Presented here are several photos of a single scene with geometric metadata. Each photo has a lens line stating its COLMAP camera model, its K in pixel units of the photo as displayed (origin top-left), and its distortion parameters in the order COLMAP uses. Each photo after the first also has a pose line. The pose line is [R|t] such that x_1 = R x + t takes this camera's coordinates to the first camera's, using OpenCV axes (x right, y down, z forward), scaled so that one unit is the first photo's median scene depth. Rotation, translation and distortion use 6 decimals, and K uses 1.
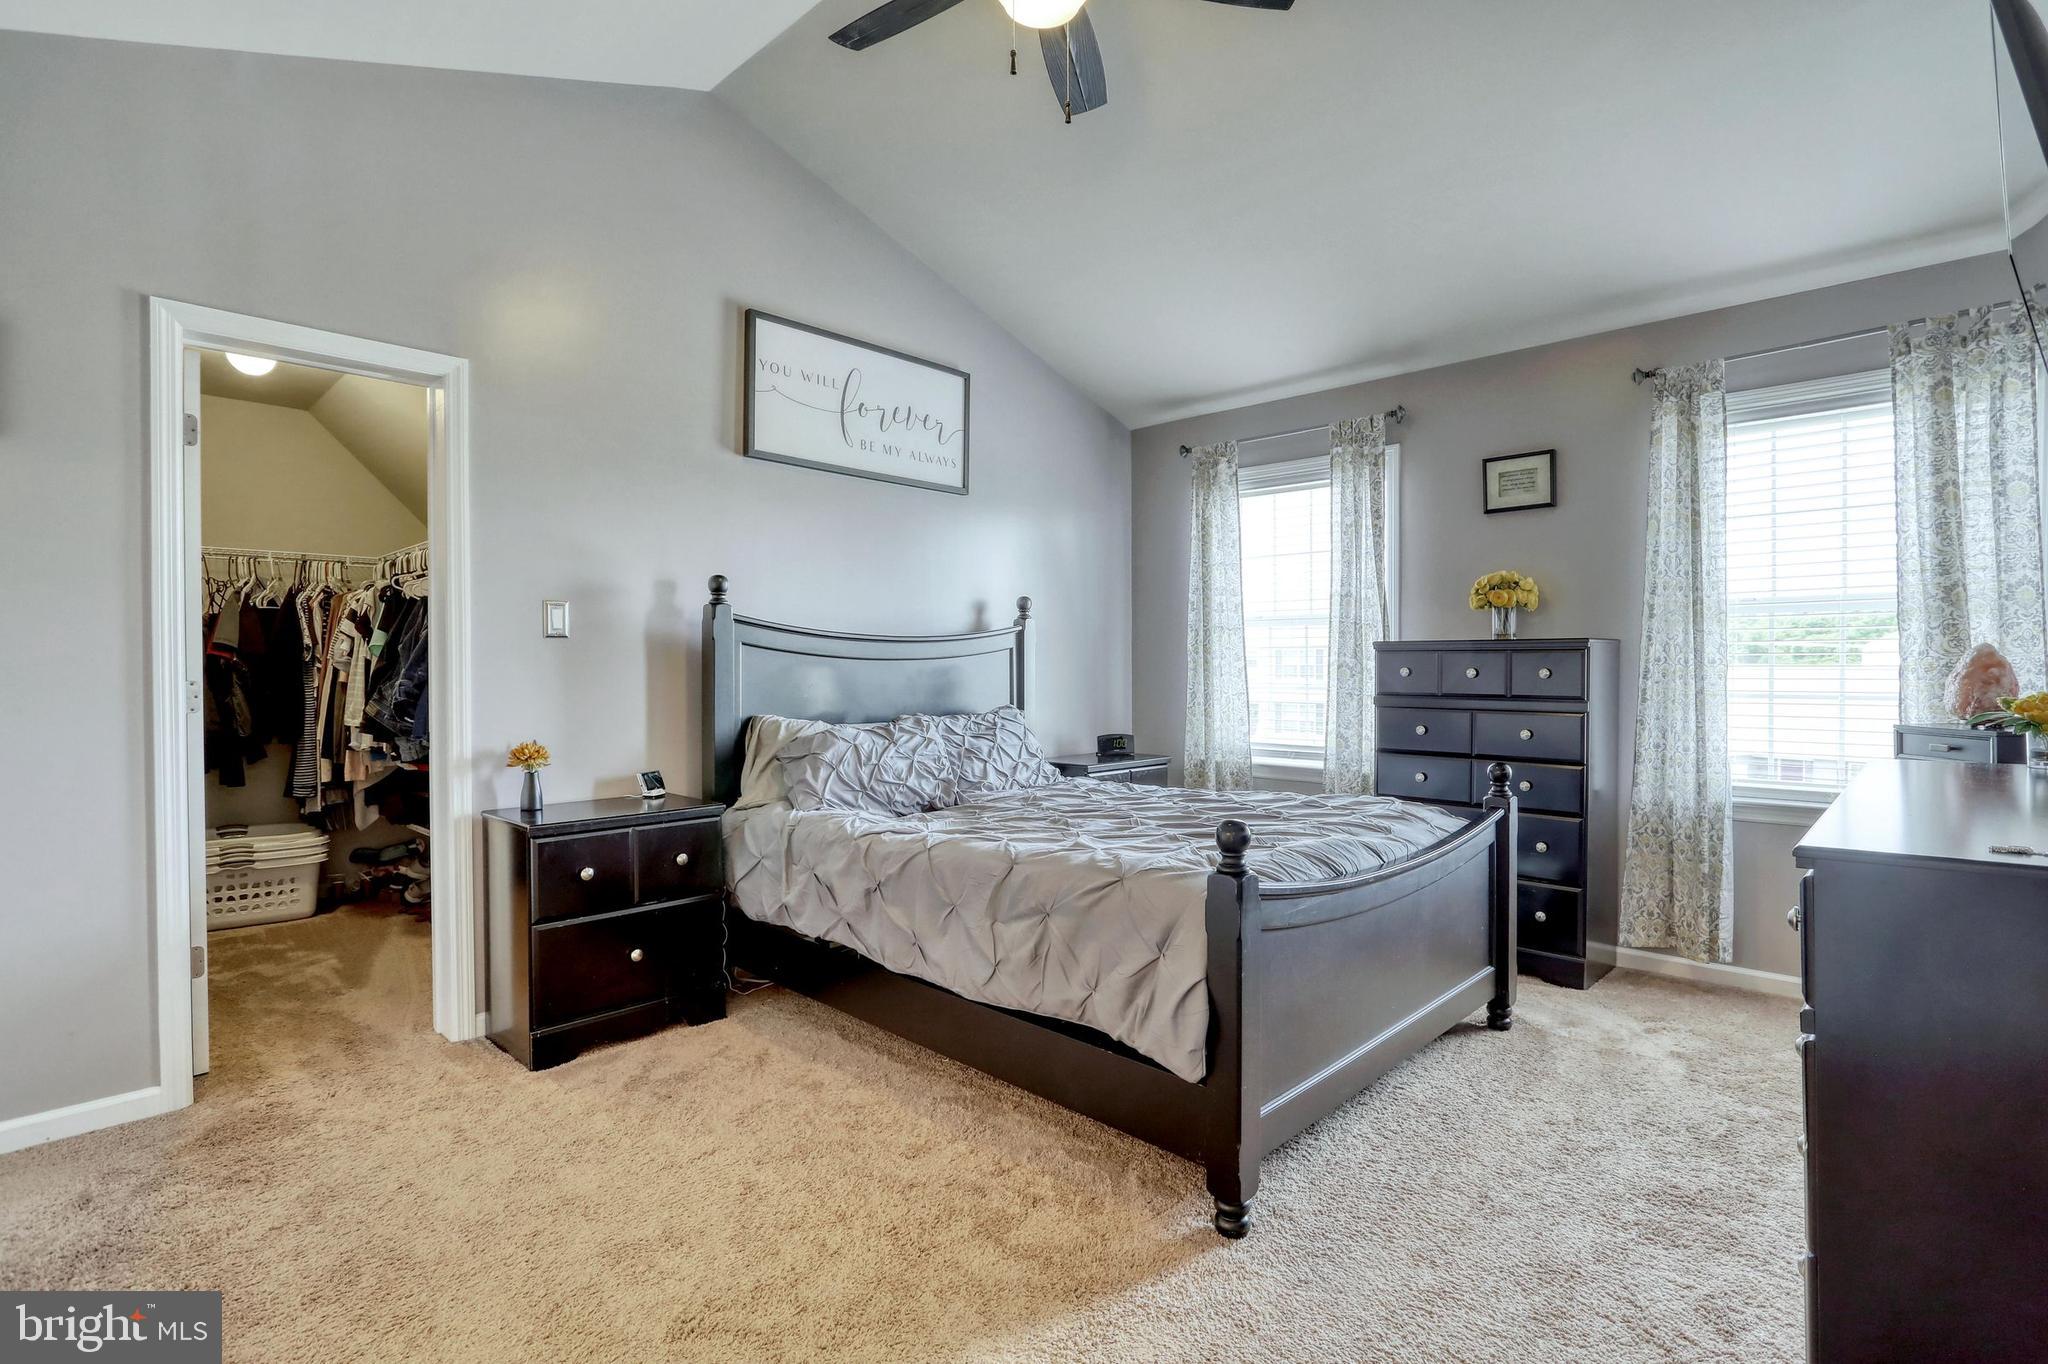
lens RADIAL K [[996.4, 0, 1025.8], [0, 996.4, 682.7], [0, 0, 1]] dist [-0.029701, 0.018175]
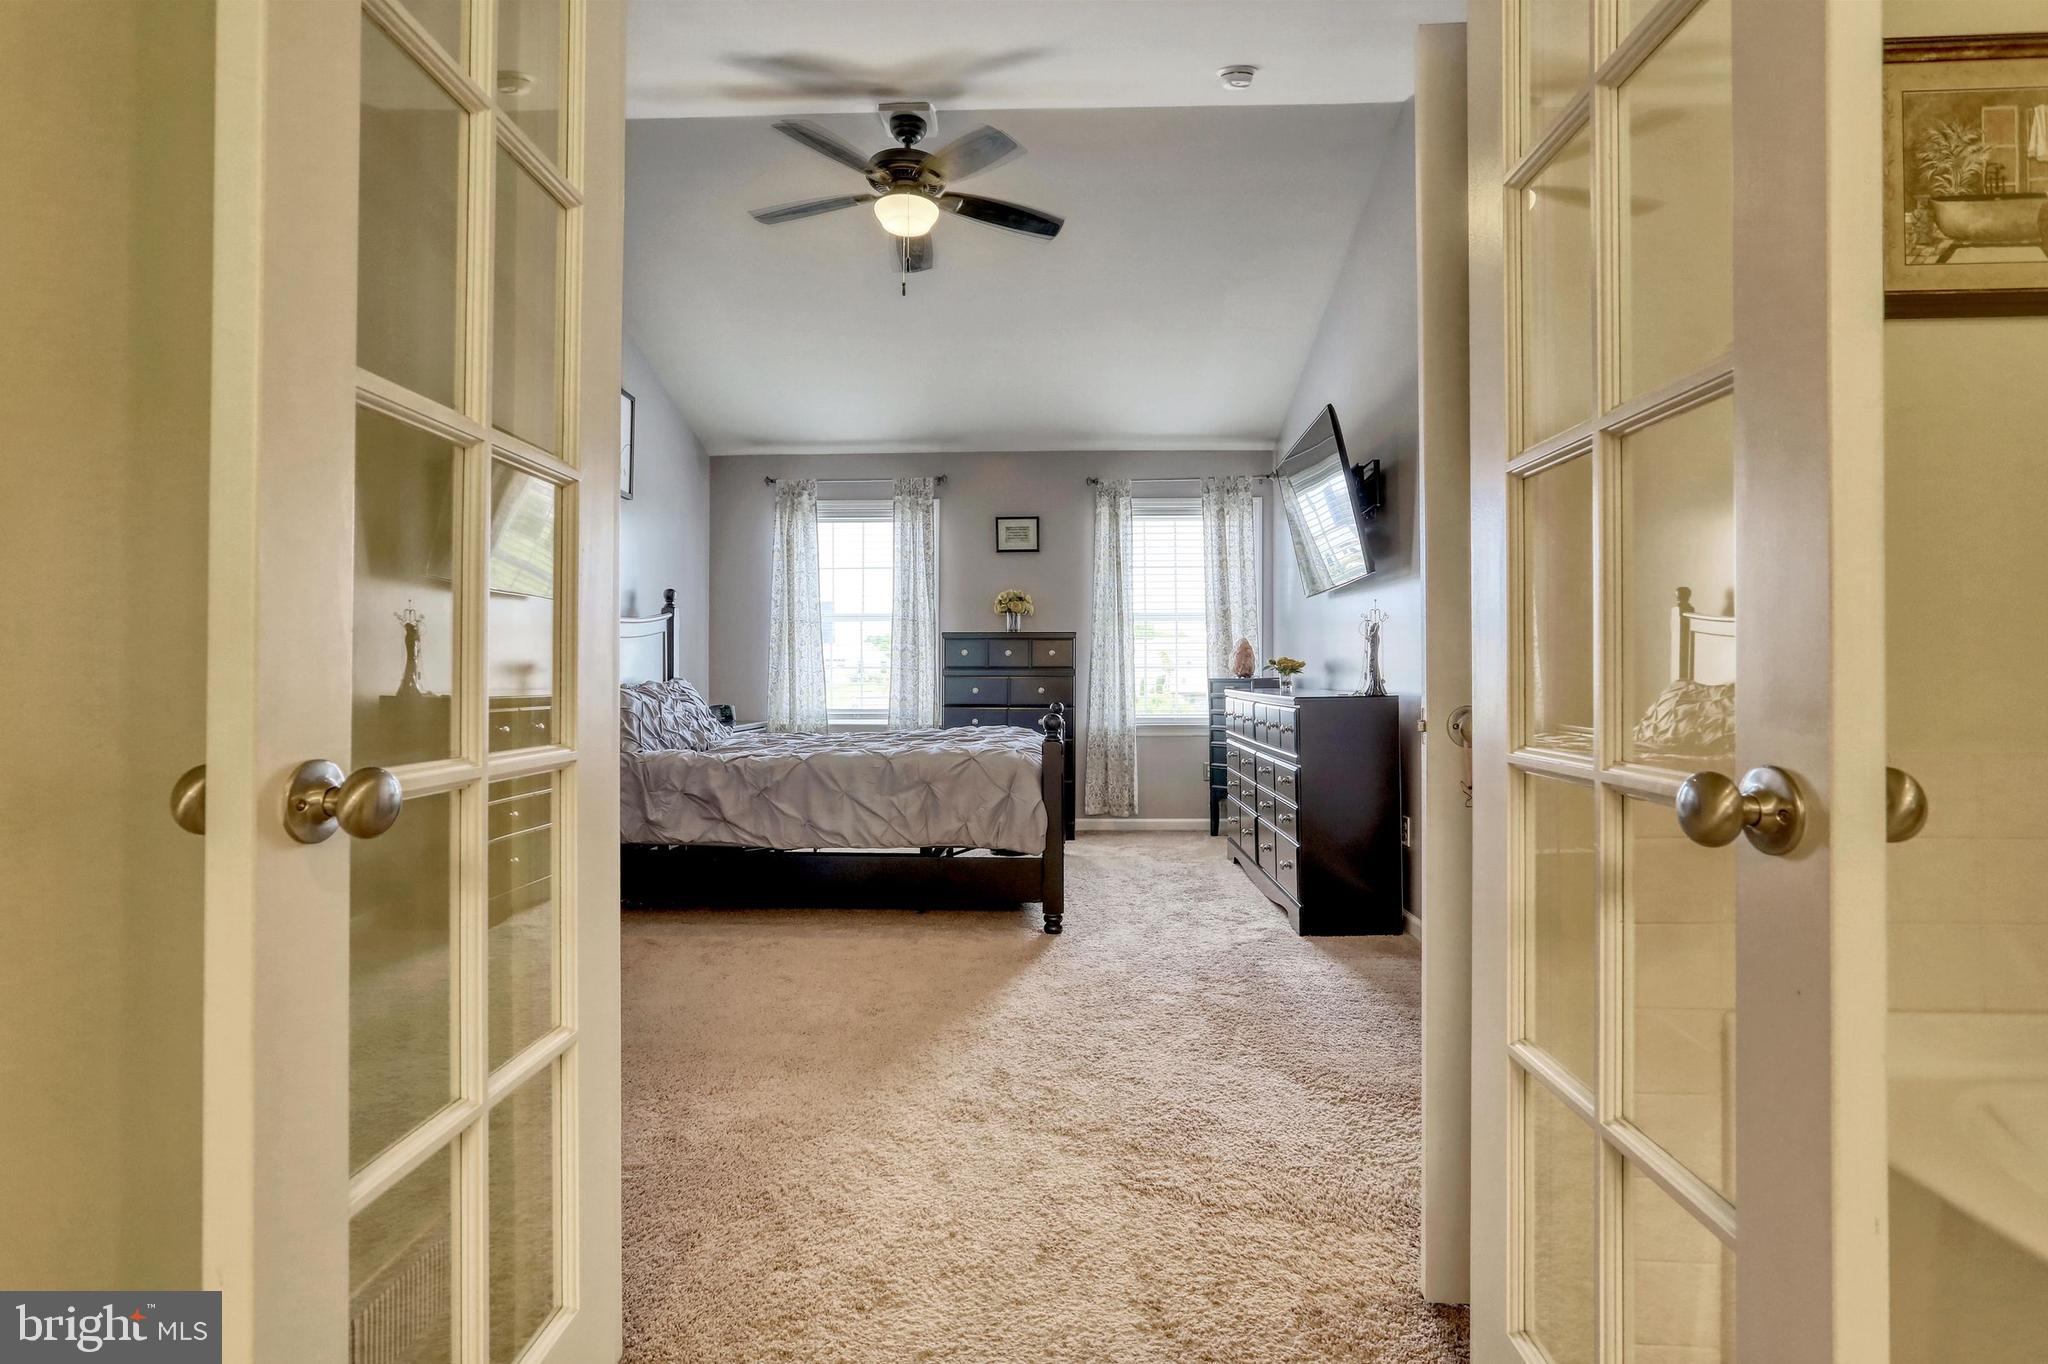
lens RADIAL K [[996.4, 0, 1012.5], [0, 996.4, 675.4], [0, 0, 1]] dist [-0.029701, 0.018175]
pose [[0.758178, 0.000930, 0.652047, -0.564585], [0.010329, 0.999856, -0.013435, 0.045725], [-0.651966, 0.016921, 0.758059, -0.205104]]
